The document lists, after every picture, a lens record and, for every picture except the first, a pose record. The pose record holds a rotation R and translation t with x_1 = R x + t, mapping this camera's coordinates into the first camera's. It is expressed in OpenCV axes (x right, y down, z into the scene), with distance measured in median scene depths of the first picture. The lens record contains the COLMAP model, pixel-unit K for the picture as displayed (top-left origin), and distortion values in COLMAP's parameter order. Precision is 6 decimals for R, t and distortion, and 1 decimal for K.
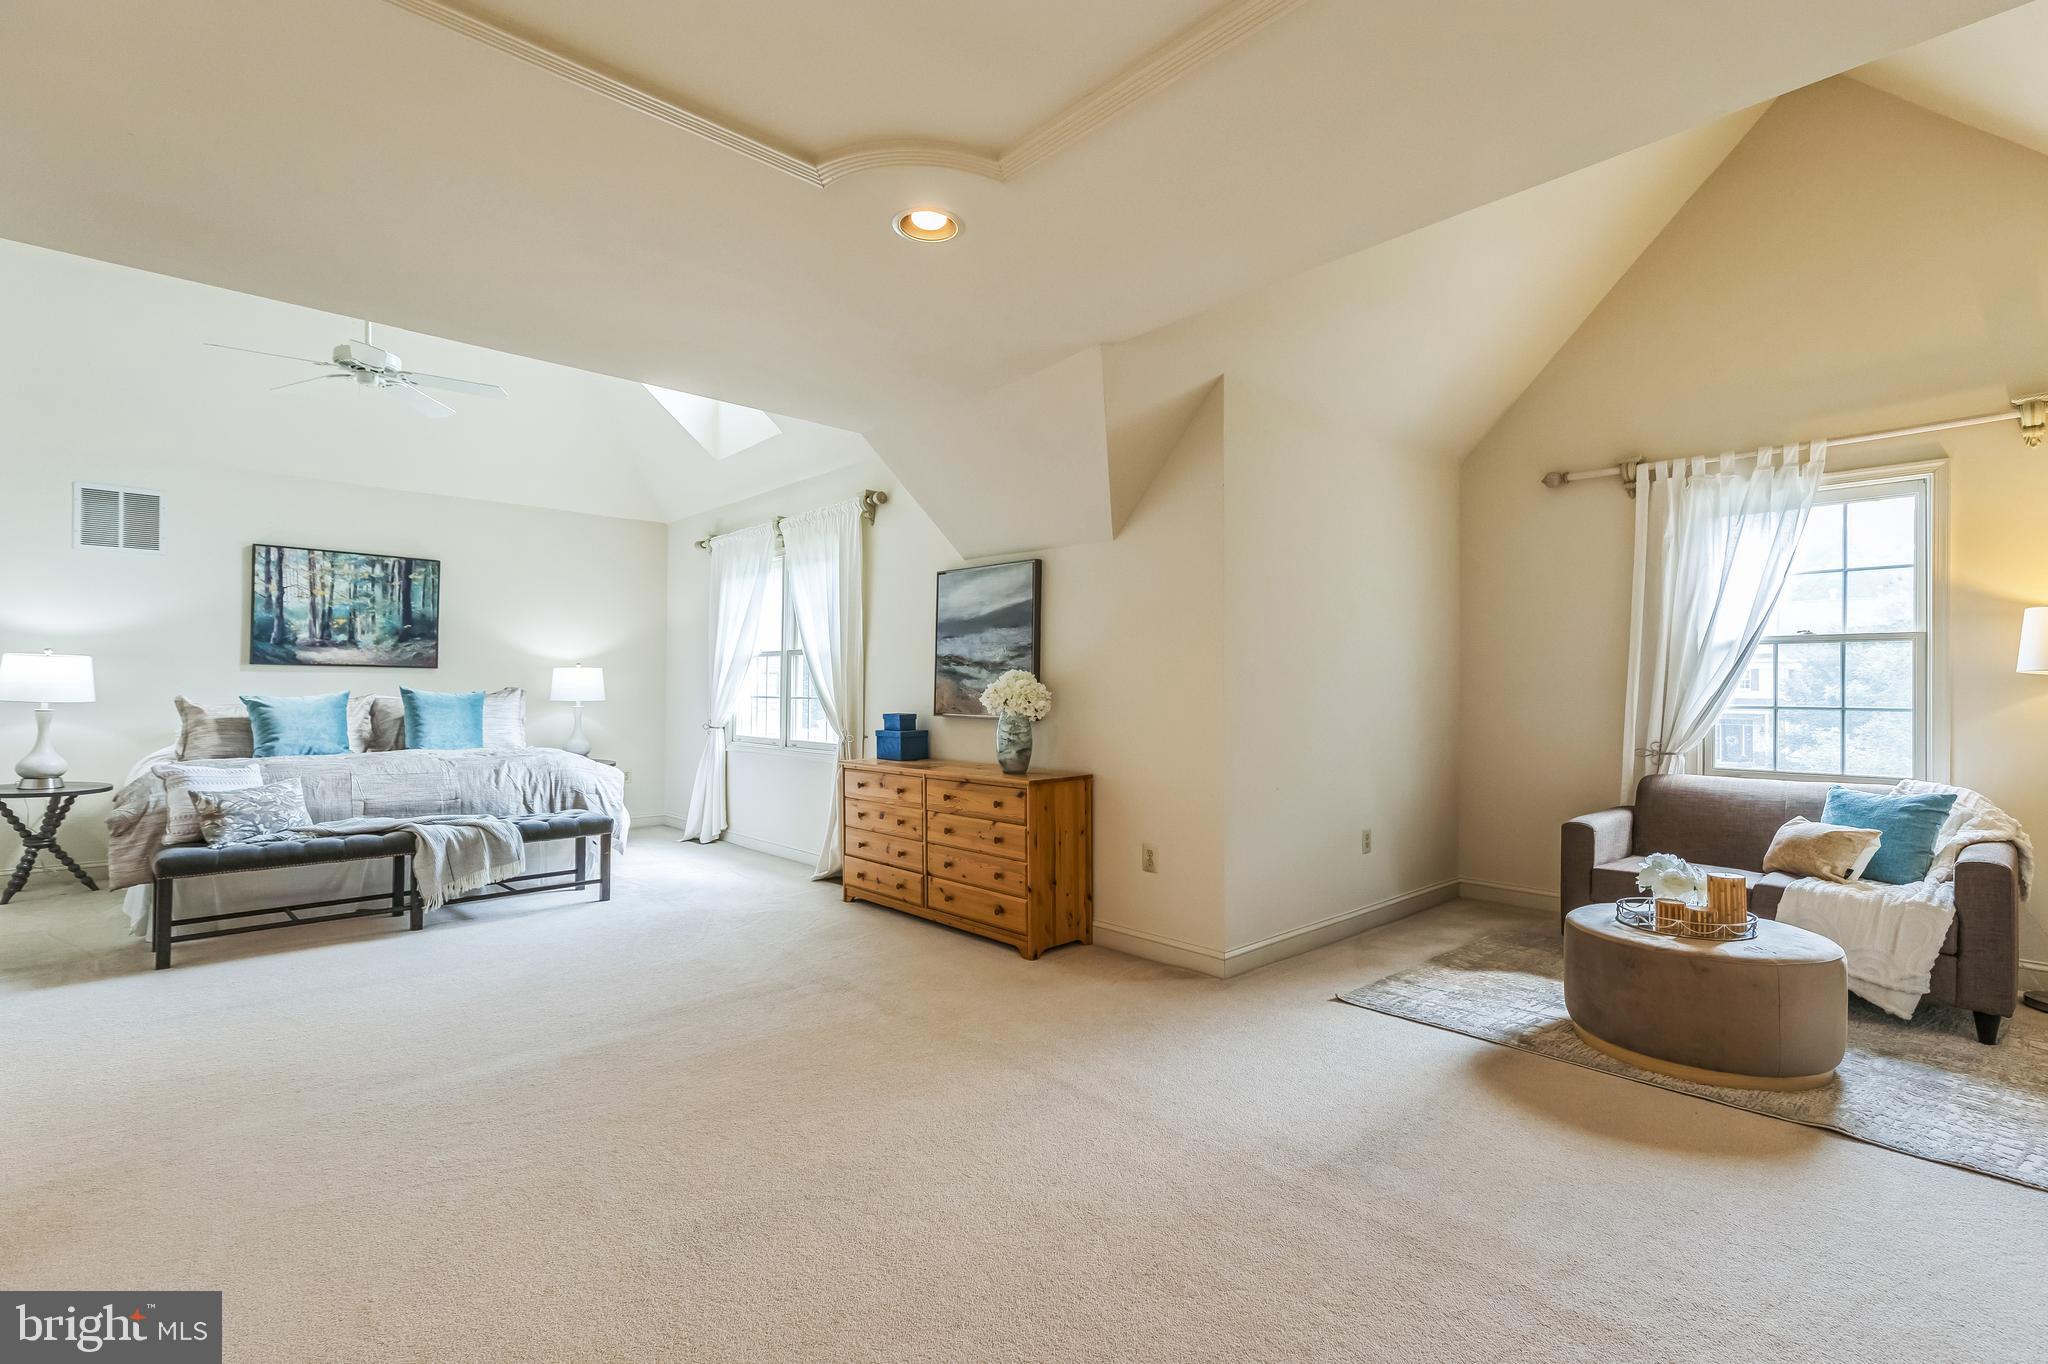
lens RADIAL K [[929.7, 0, 1027.7], [0, 929.7, 685.3], [0, 0, 1]] dist [0.005156, -0.000607]
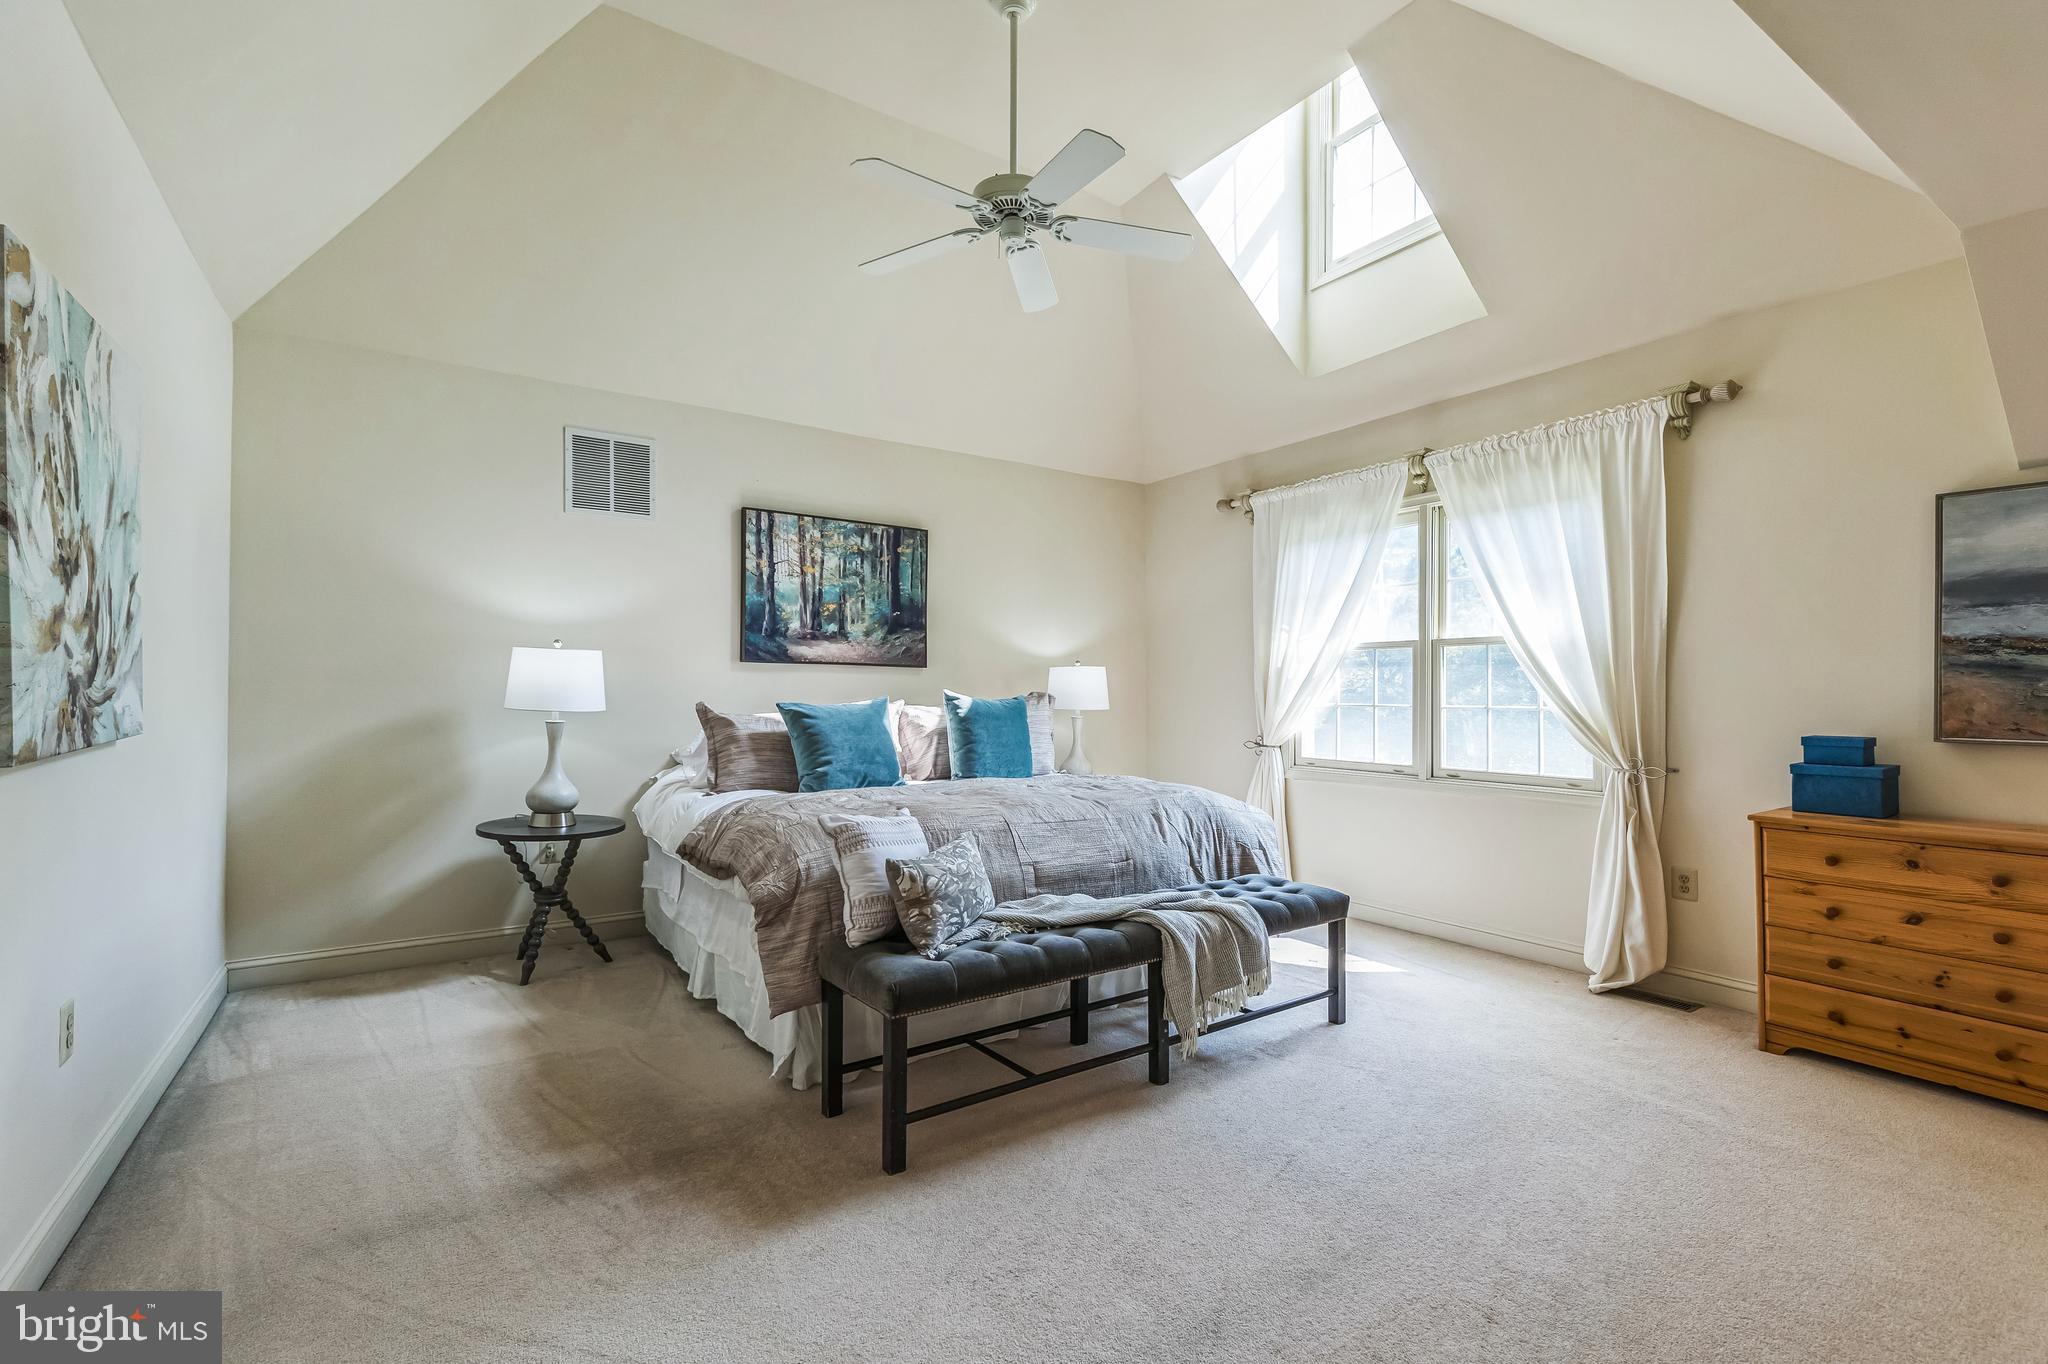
lens RADIAL K [[929.7, 0, 1022.6], [0, 929.7, 689.0], [0, 0, 1]] dist [0.005156, -0.000607]
pose [[0.986136, 0.000838, -0.165935, -0.515019], [-0.001290, 0.999996, -0.002617, 0.001850], [0.165932, 0.002795, 0.986133, 0.299107]]
